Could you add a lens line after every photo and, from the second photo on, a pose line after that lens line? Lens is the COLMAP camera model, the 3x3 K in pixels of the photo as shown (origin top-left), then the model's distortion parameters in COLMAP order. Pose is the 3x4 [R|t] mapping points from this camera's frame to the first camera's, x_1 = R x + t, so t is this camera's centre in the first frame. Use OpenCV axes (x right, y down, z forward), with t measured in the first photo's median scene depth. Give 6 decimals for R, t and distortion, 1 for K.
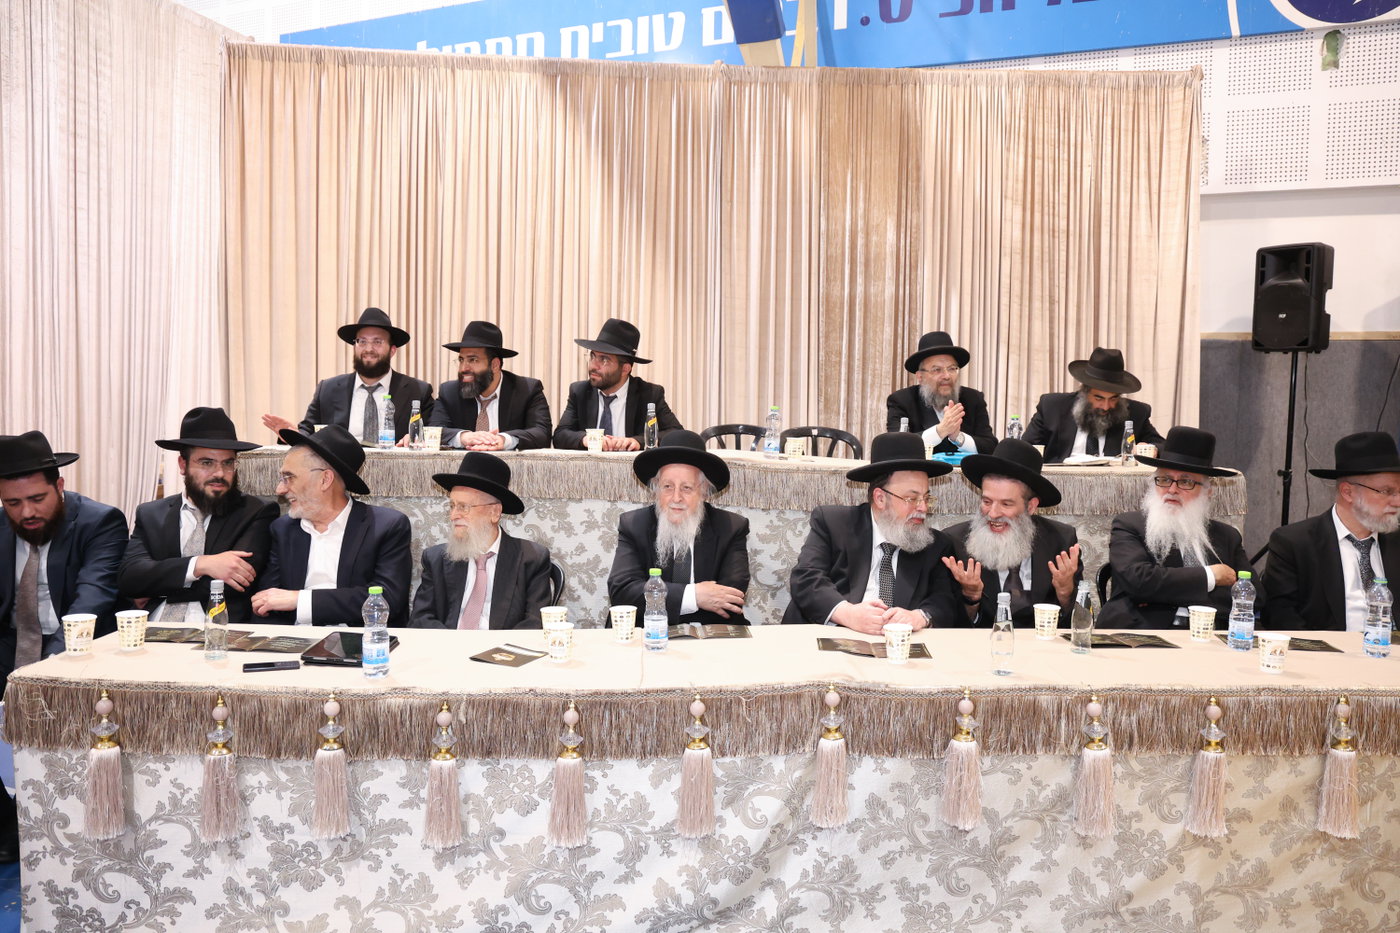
lens RADIAL K [[1011.6, 0, 704.4], [0, 1011.6, 462.1], [0, 0, 1]] dist [-0.061388, 0.077149]
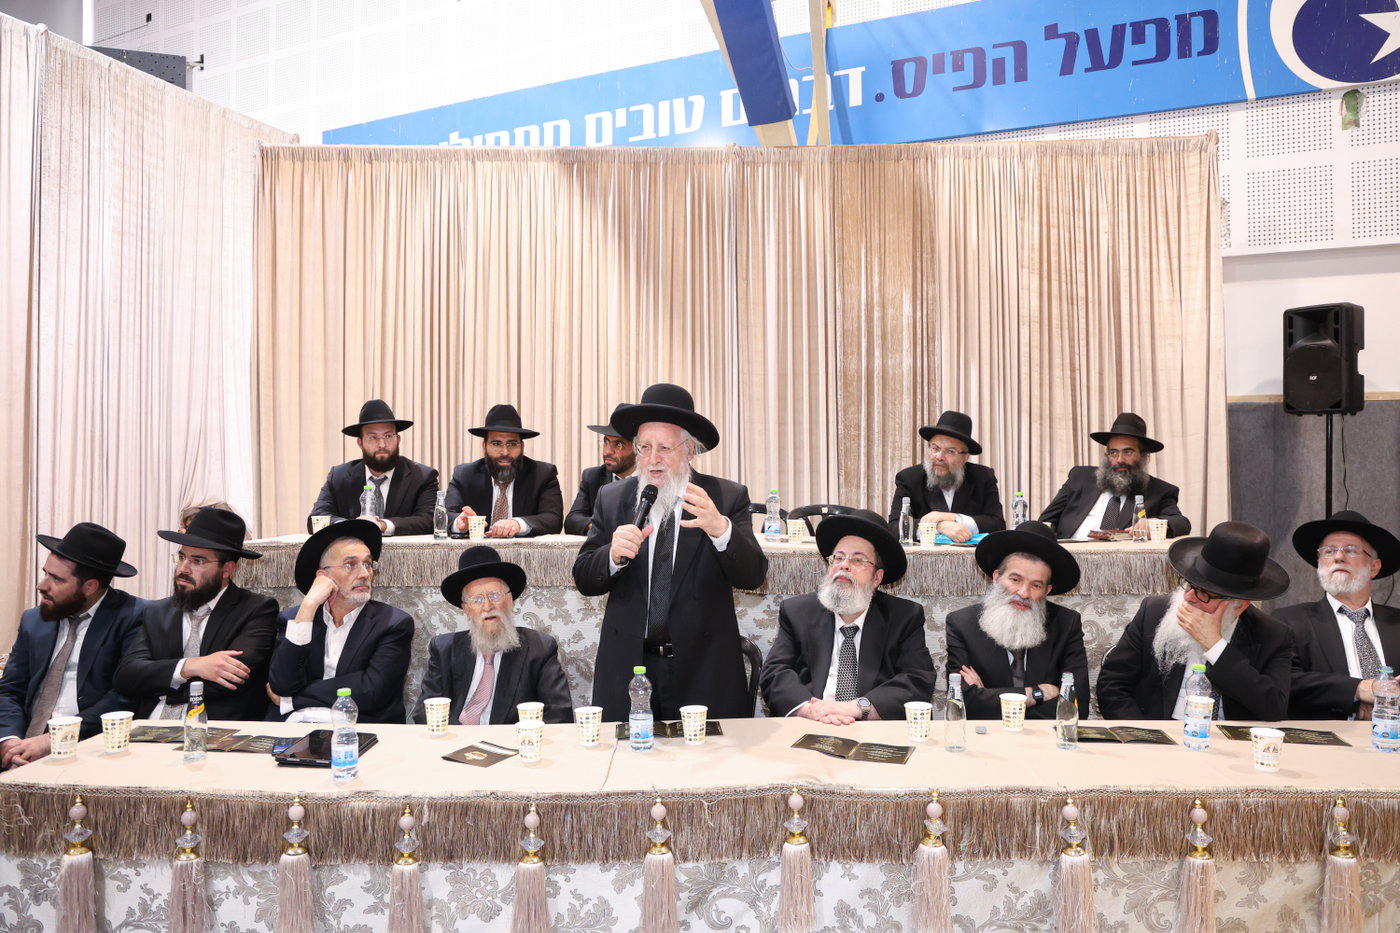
lens RADIAL K [[1011.6, 0, 704.4], [0, 1011.6, 462.1], [0, 0, 1]] dist [-0.061388, 0.077149]
pose [[0.998165, -0.020896, -0.056839, 0.084399], [0.017336, 0.997899, -0.062419, -0.029567], [0.058024, 0.061319, 0.996430, 0.000906]]
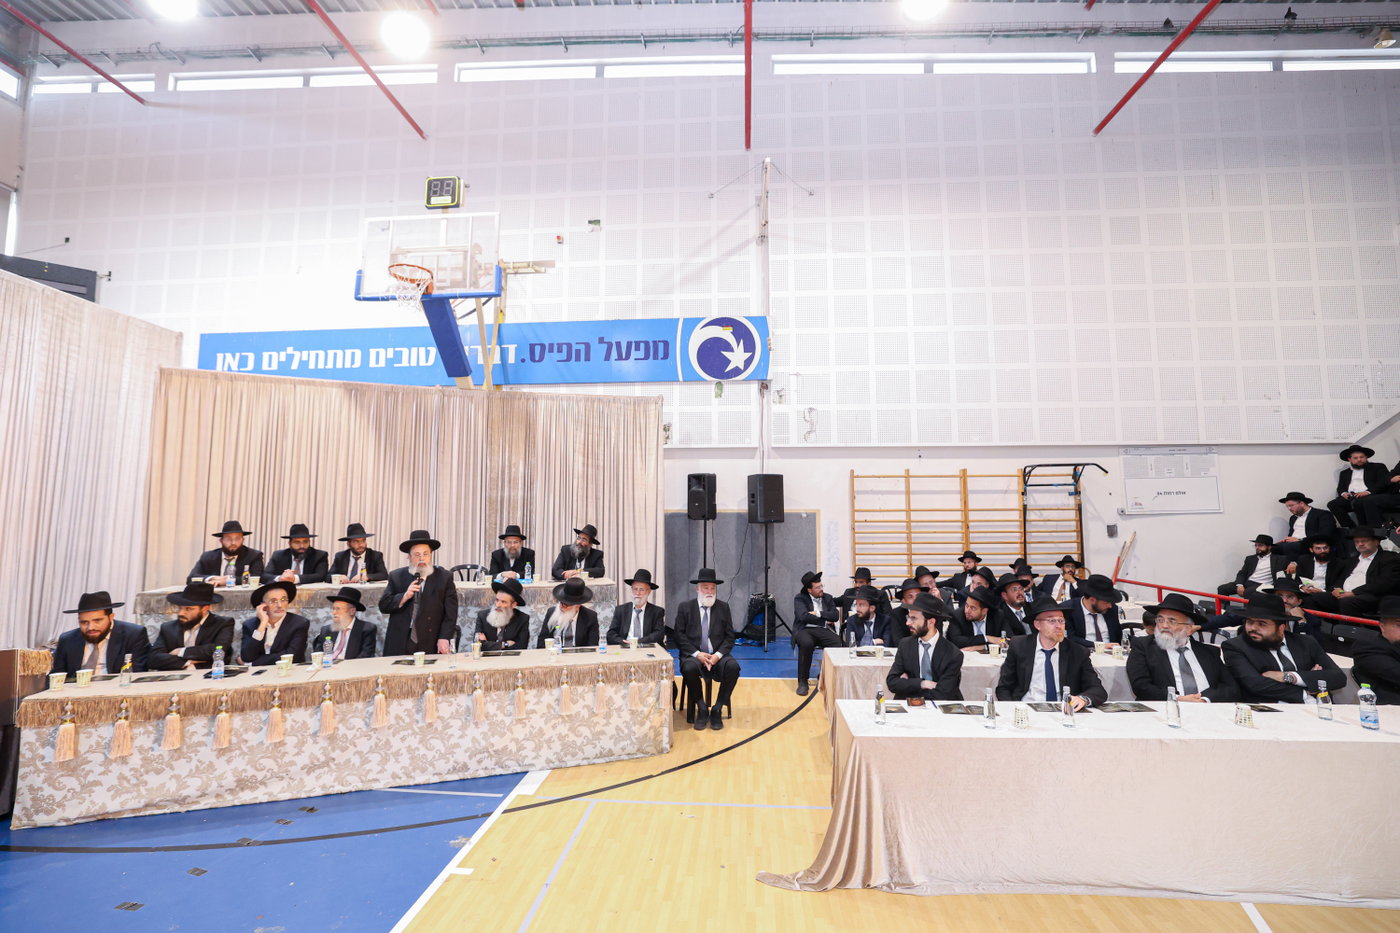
lens RADIAL K [[655.1, 0, 699.0], [0, 655.1, 455.9], [0, 0, 1]] dist [0.001138, 0.014297]
pose [[0.969192, 0.009936, 0.246107, 0.458691], [0.025867, 0.989555, -0.141817, -0.094948], [-0.244945, 0.143814, 0.958811, -0.955921]]
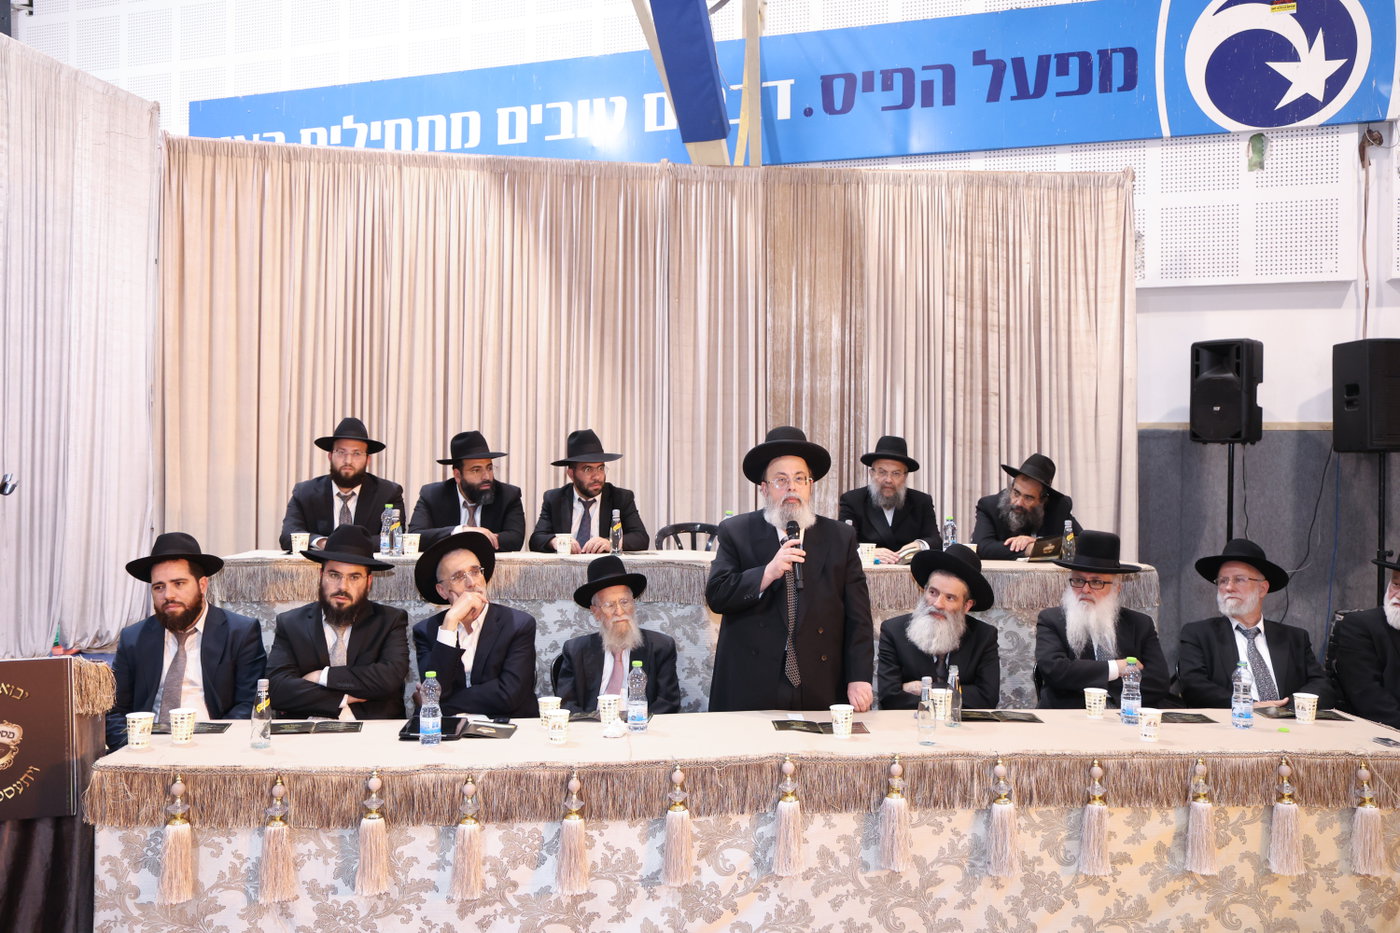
lens RADIAL K [[1186.3, 0, 700.0], [0, 1186.3, 466.5], [0, 0, 1]] dist [-0.009003, 0.119756]
pose [[0.998155, -0.006807, 0.060327, -0.054976], [0.010626, 0.997944, -0.063208, -0.032693], [-0.059773, 0.063732, 0.996175, -0.386675]]
